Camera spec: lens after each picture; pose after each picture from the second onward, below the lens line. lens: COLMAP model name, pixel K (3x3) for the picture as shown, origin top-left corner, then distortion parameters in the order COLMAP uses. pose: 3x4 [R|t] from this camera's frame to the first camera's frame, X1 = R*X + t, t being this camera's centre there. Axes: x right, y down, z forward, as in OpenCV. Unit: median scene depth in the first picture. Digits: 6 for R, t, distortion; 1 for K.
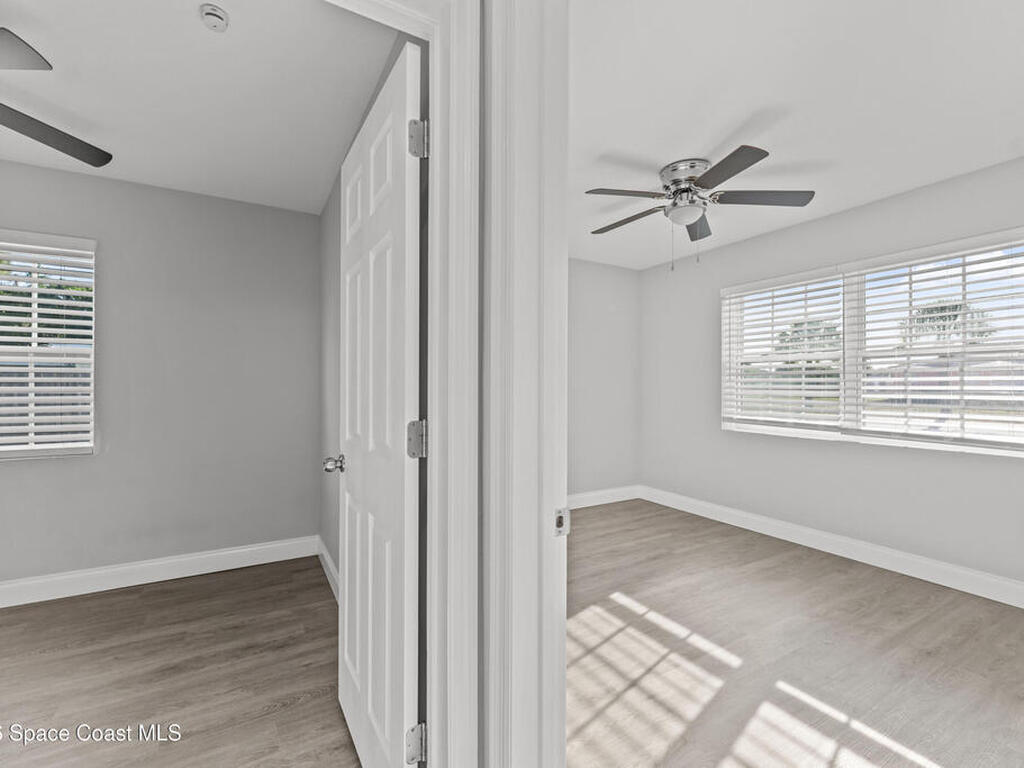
lens RADIAL K [[461.7, 0, 508.8], [0, 461.7, 383.3], [0, 0, 1]] dist [0.003465, 0.001045]
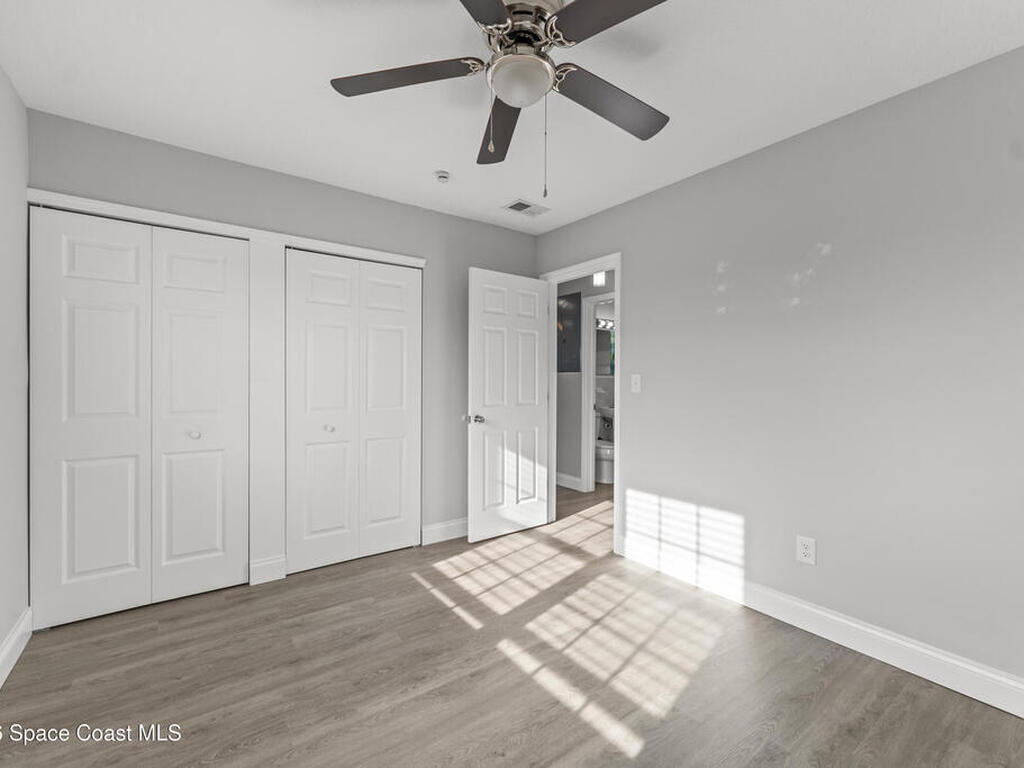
lens RADIAL K [[461.7, 0, 508.8], [0, 461.7, 383.3], [0, 0, 1]] dist [0.003465, 0.001045]
pose [[-0.994877, -0.007788, -0.100790, 0.391017], [-0.007801, 0.999970, -0.000268, 0.006567], [0.100789, 0.000520, -0.994908, 1.360491]]
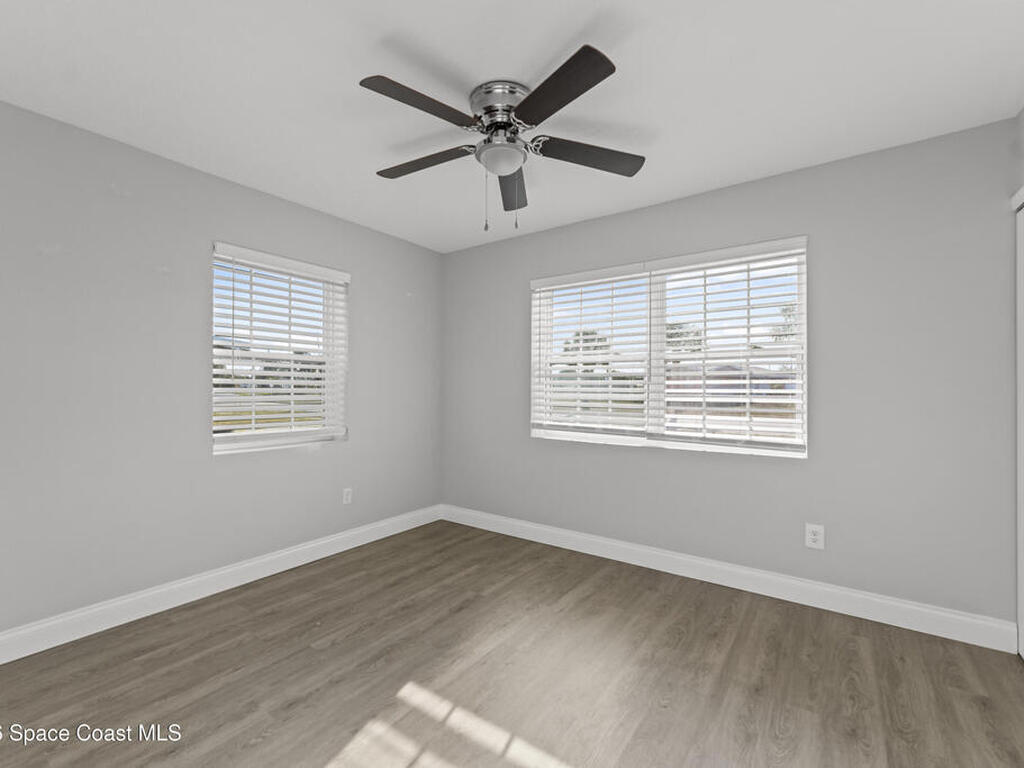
lens RADIAL K [[461.7, 0, 508.8], [0, 461.7, 383.3], [0, 0, 1]] dist [0.003465, 0.001045]
pose [[0.914171, 0.005754, 0.405287, 0.075894], [-0.003031, 0.999968, -0.007361, 0.002431], [-0.405317, 0.005501, 0.914160, 0.261720]]
